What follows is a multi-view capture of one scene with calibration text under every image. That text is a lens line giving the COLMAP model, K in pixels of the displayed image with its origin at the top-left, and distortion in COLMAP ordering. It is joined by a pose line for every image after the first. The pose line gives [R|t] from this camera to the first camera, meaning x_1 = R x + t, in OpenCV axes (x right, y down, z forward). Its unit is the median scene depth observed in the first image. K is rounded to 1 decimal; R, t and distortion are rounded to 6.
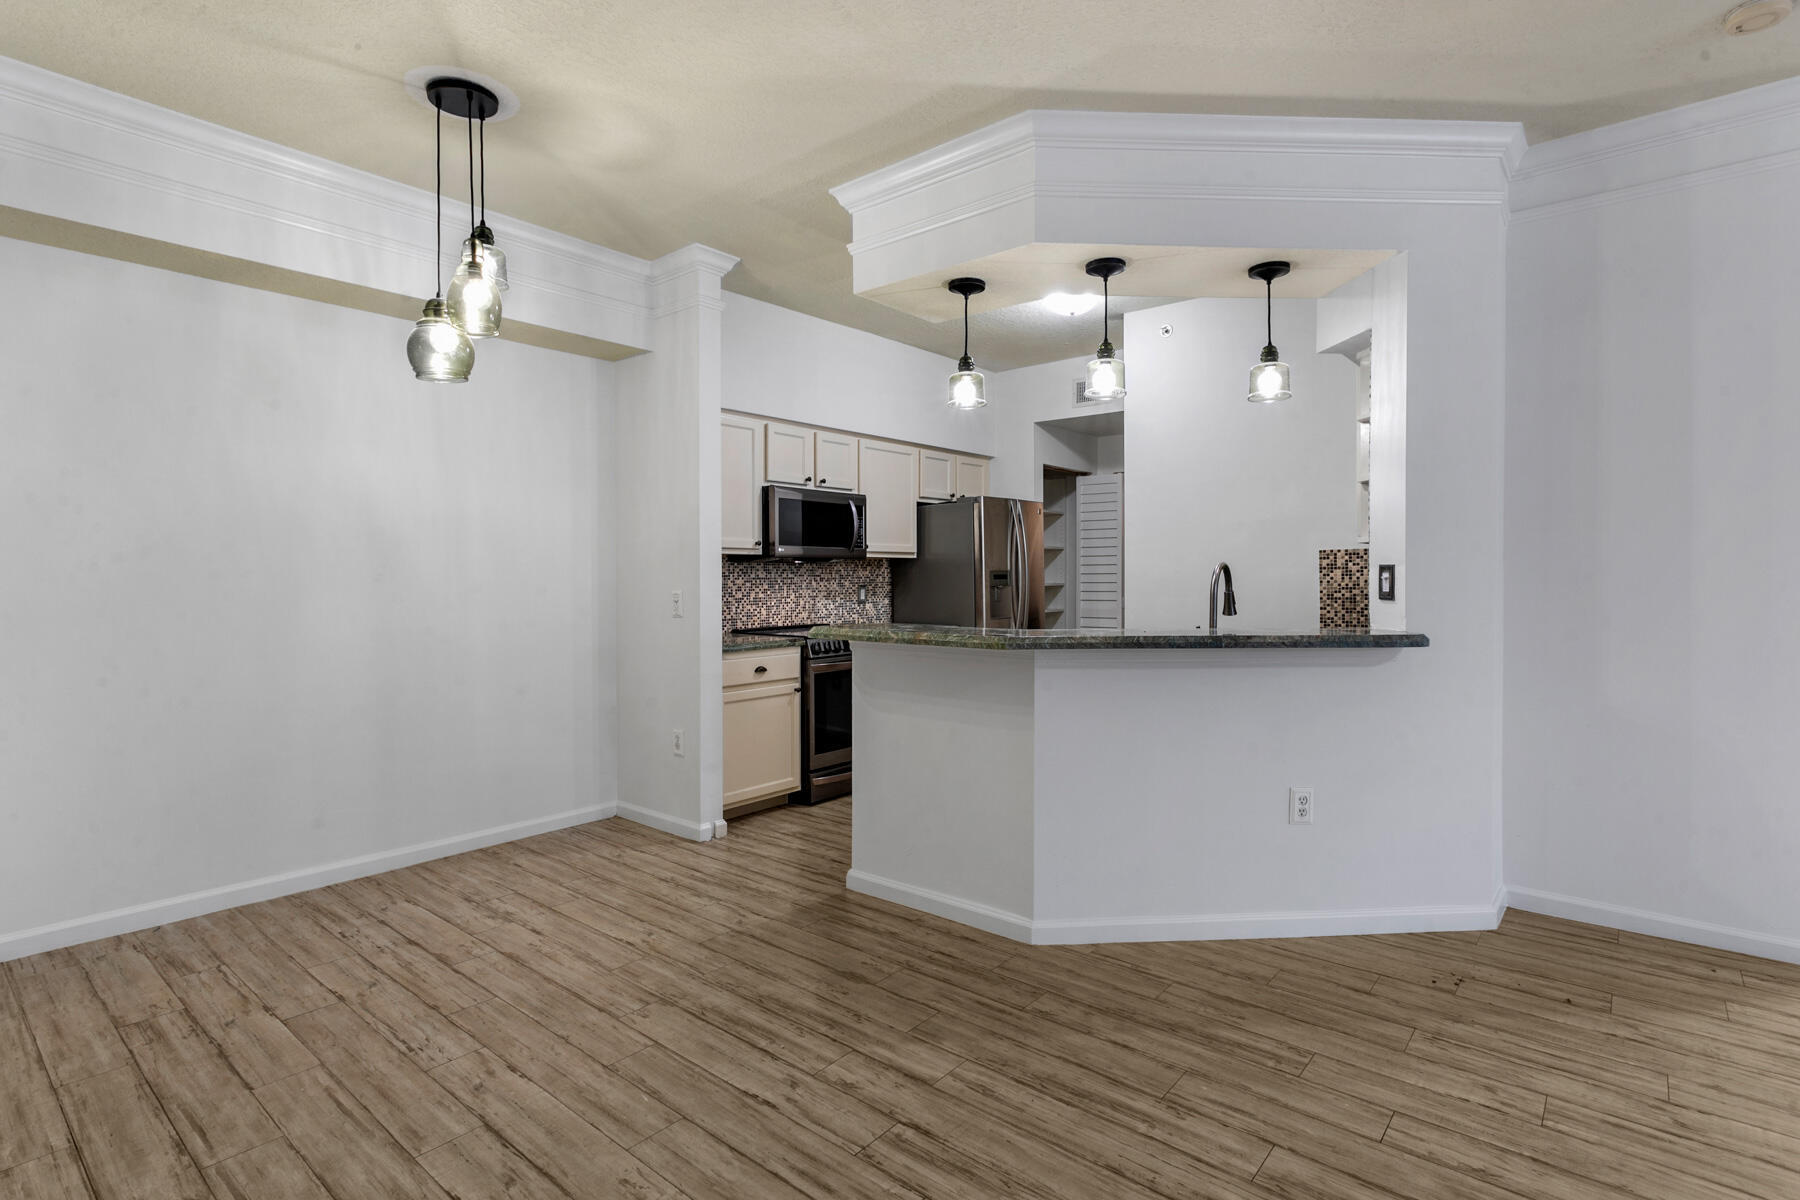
lens RADIAL K [[879.5, 0, 889.8], [0, 879.5, 588.2], [0, 0, 1]] dist [0.000347, 0.001896]
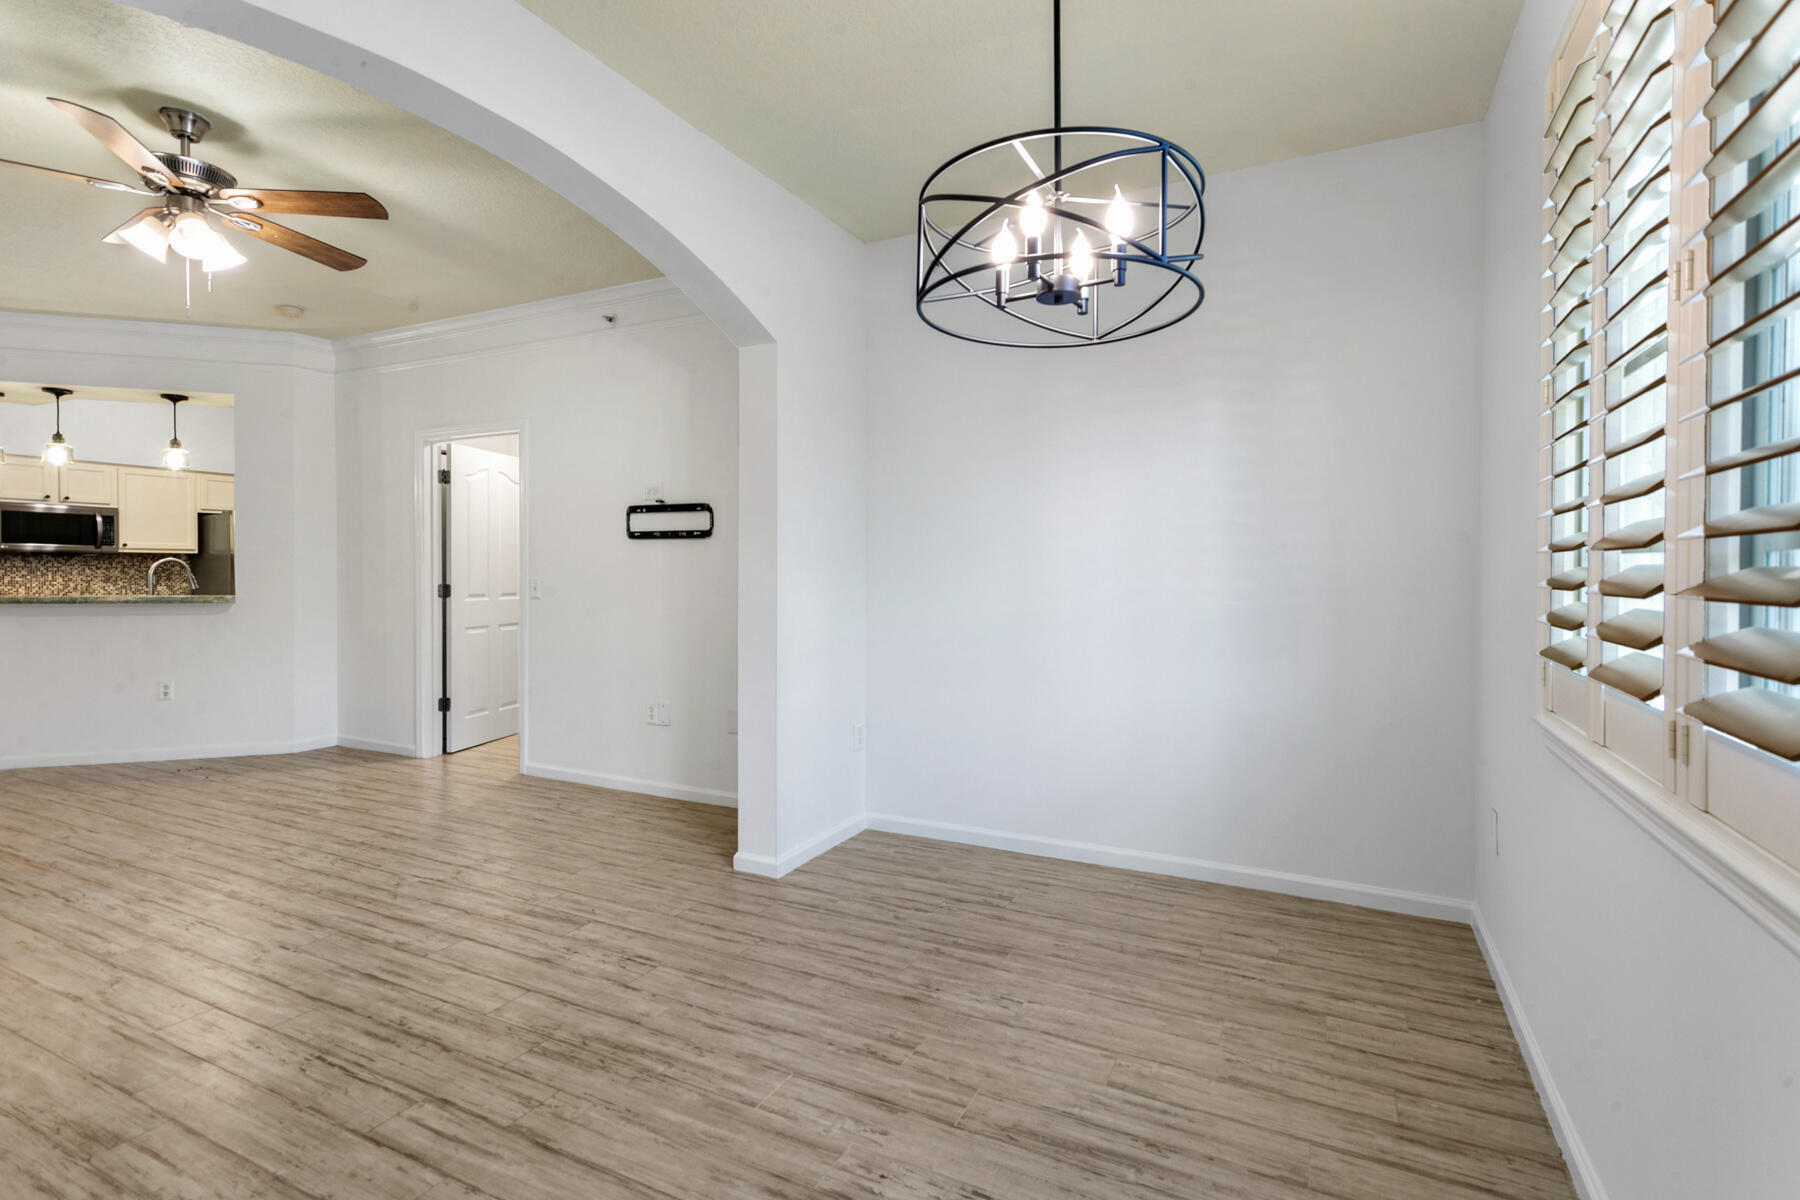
lens RADIAL K [[861.3, 0, 896.0], [0, 861.3, 579.9], [0, 0, 1]] dist [0.008568, -0.000120]
pose [[0.971548, 0.004147, 0.236806, 1.542192], [-0.003477, 0.999989, -0.003246, 0.015811], [-0.236817, 0.002330, 0.971552, -1.148709]]
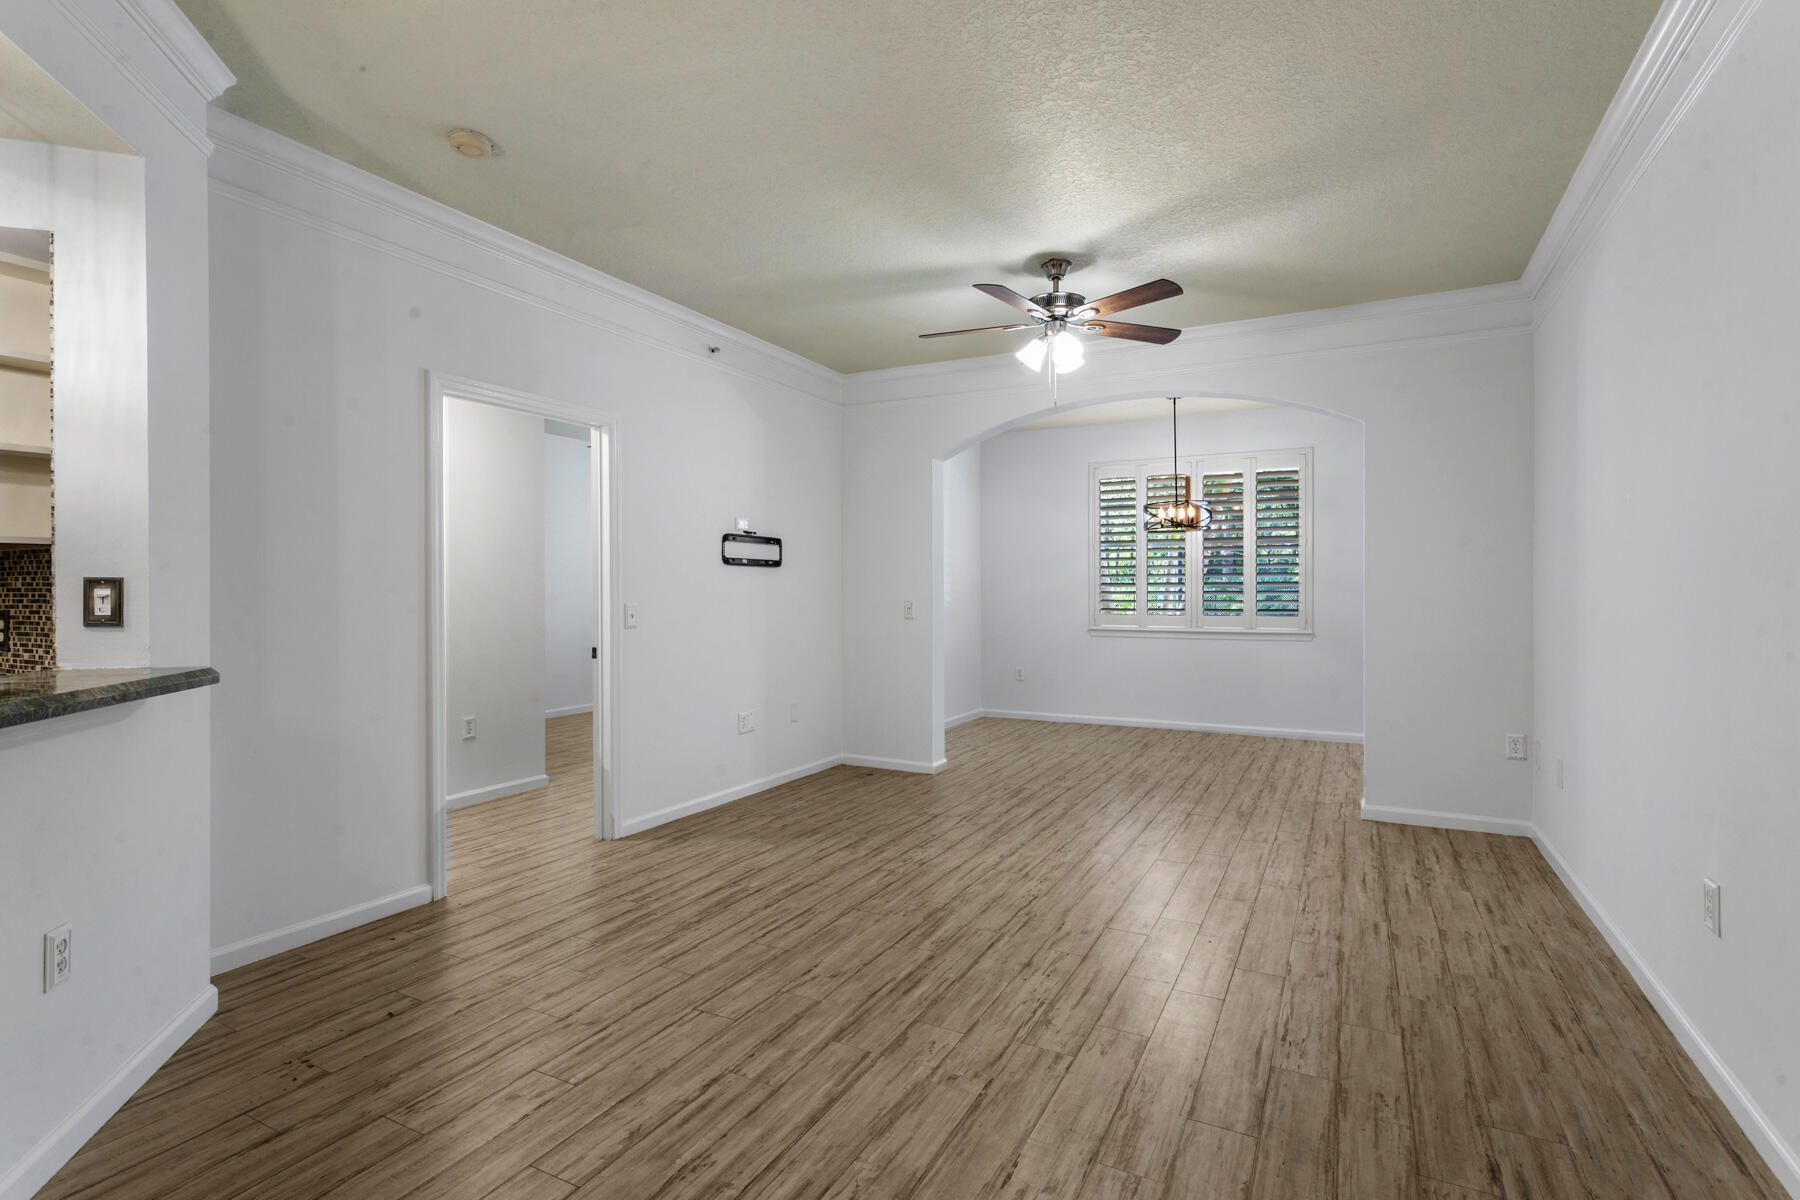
lens RADIAL K [[861.1, 0, 899.0], [0, 861.1, 595.3], [0, 0, 1]] dist [-0.000192, 0.000608]
pose [[-0.217951, -0.000564, 0.975960, -0.270417], [0.017107, 0.999844, 0.004398, -0.004271], [-0.975810, 0.017654, -0.217908, 0.545312]]
